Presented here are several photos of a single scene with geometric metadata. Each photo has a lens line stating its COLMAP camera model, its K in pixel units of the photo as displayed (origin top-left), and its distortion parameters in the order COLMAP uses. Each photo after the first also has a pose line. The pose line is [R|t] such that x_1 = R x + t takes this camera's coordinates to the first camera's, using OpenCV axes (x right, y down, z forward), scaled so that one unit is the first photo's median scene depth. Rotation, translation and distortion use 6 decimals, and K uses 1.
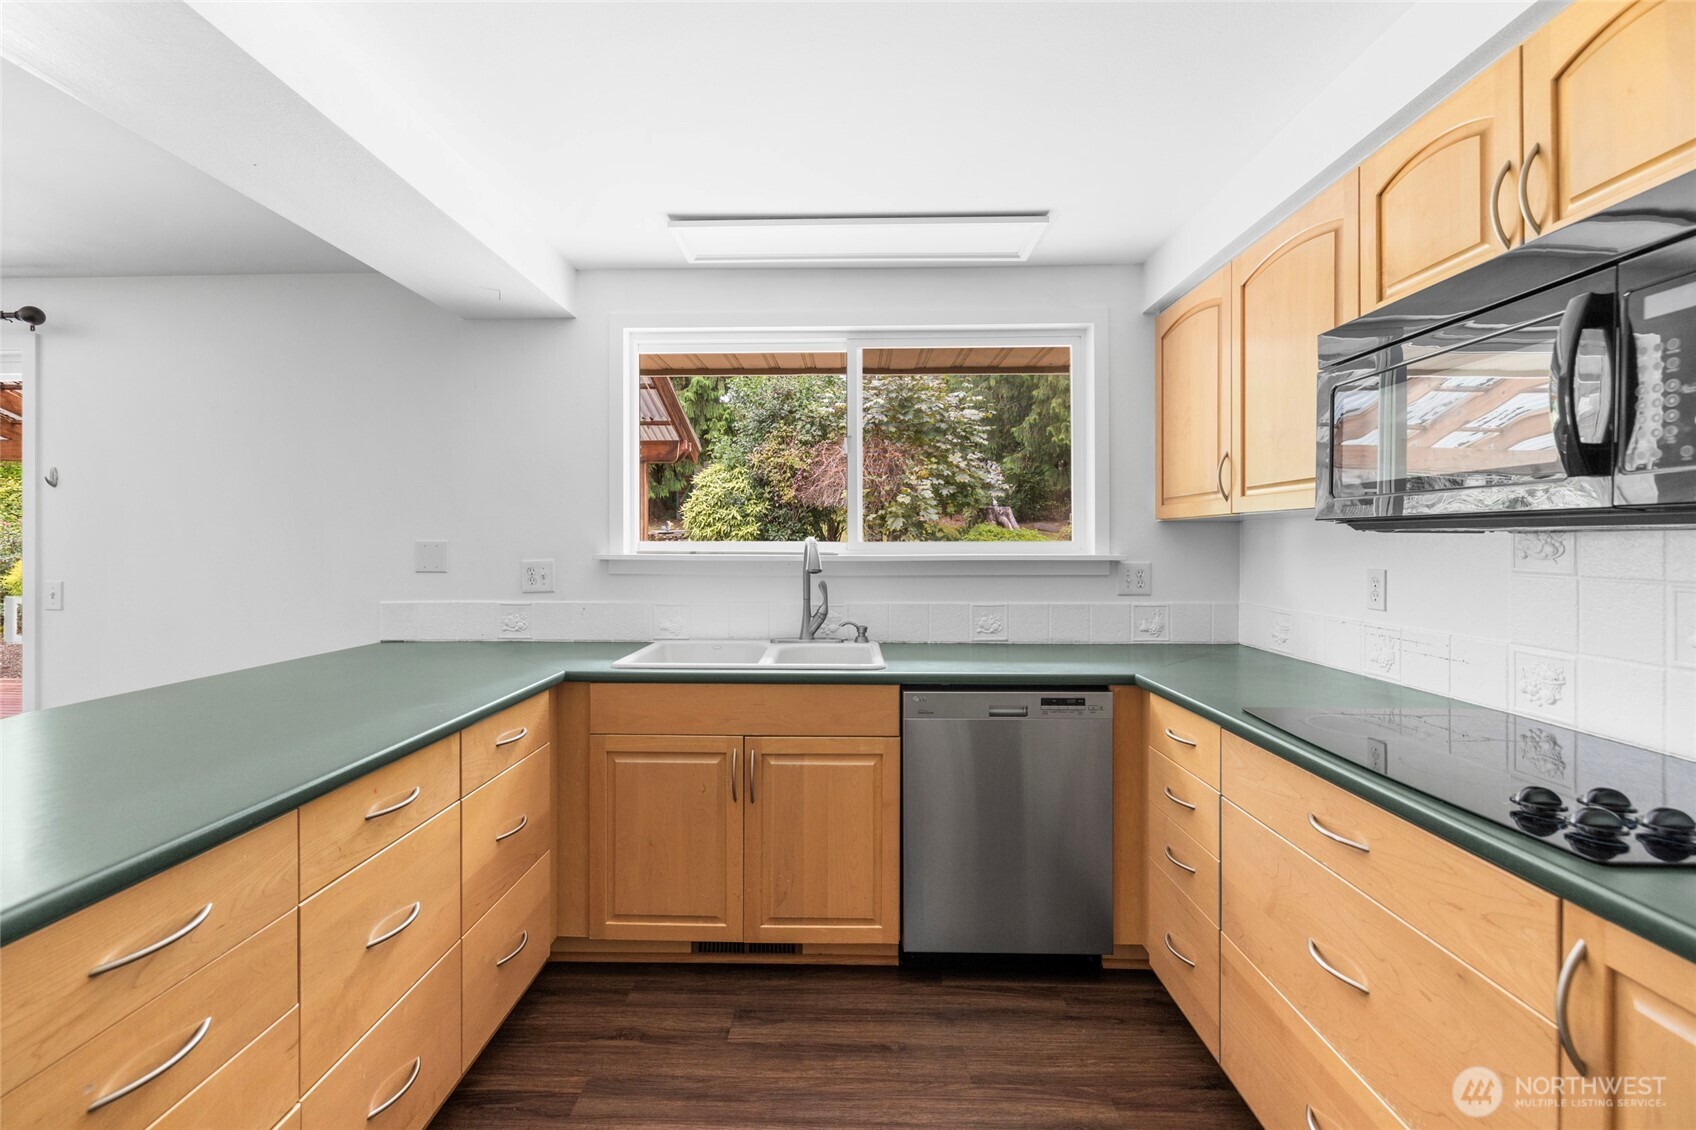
lens RADIAL K [[712.1, 0, 832.7], [0, 712.1, 540.6], [0, 0, 1]] dist [-0.000090, 0.000169]
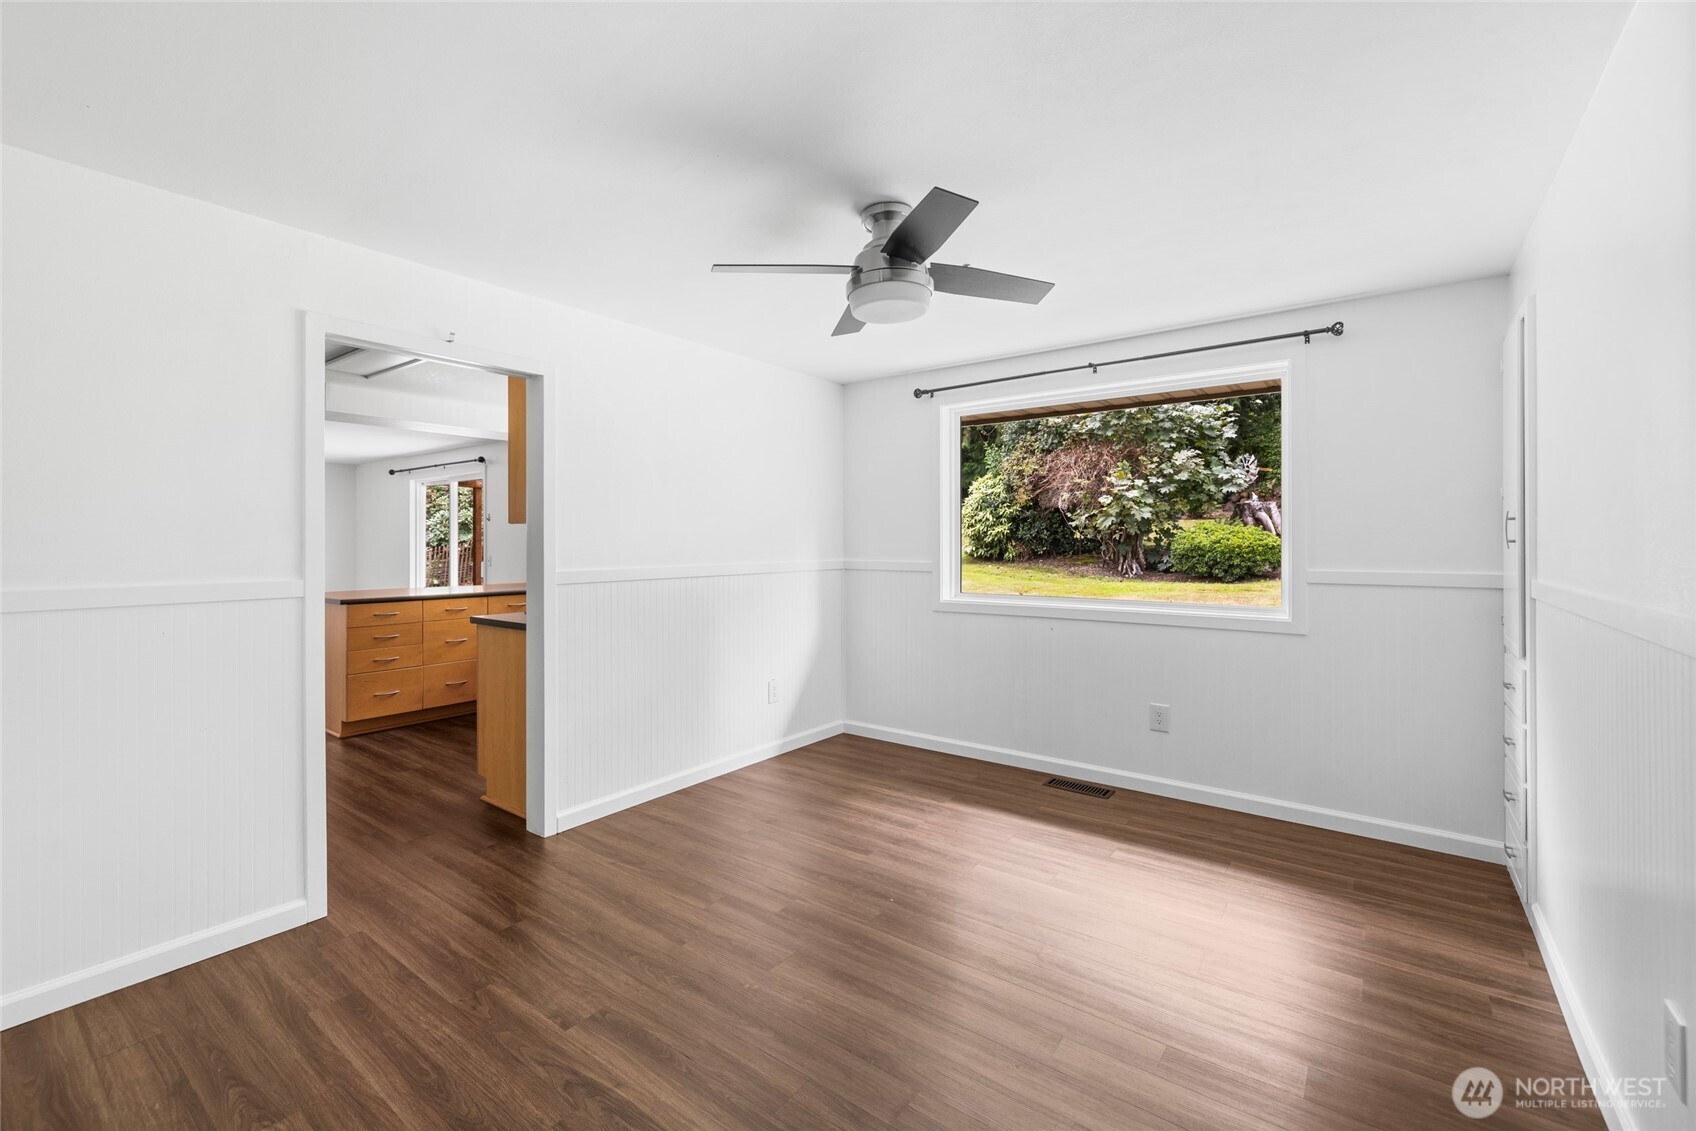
lens RADIAL K [[712.1, 0, 832.7], [0, 712.1, 541.1], [0, 0, 1]] dist [-0.000090, 0.000169]
pose [[0.813990, -0.001421, -0.580878, 1.720007], [0.003738, 0.999989, 0.002792, -0.001524], [0.580867, -0.004444, 0.813986, -0.501634]]
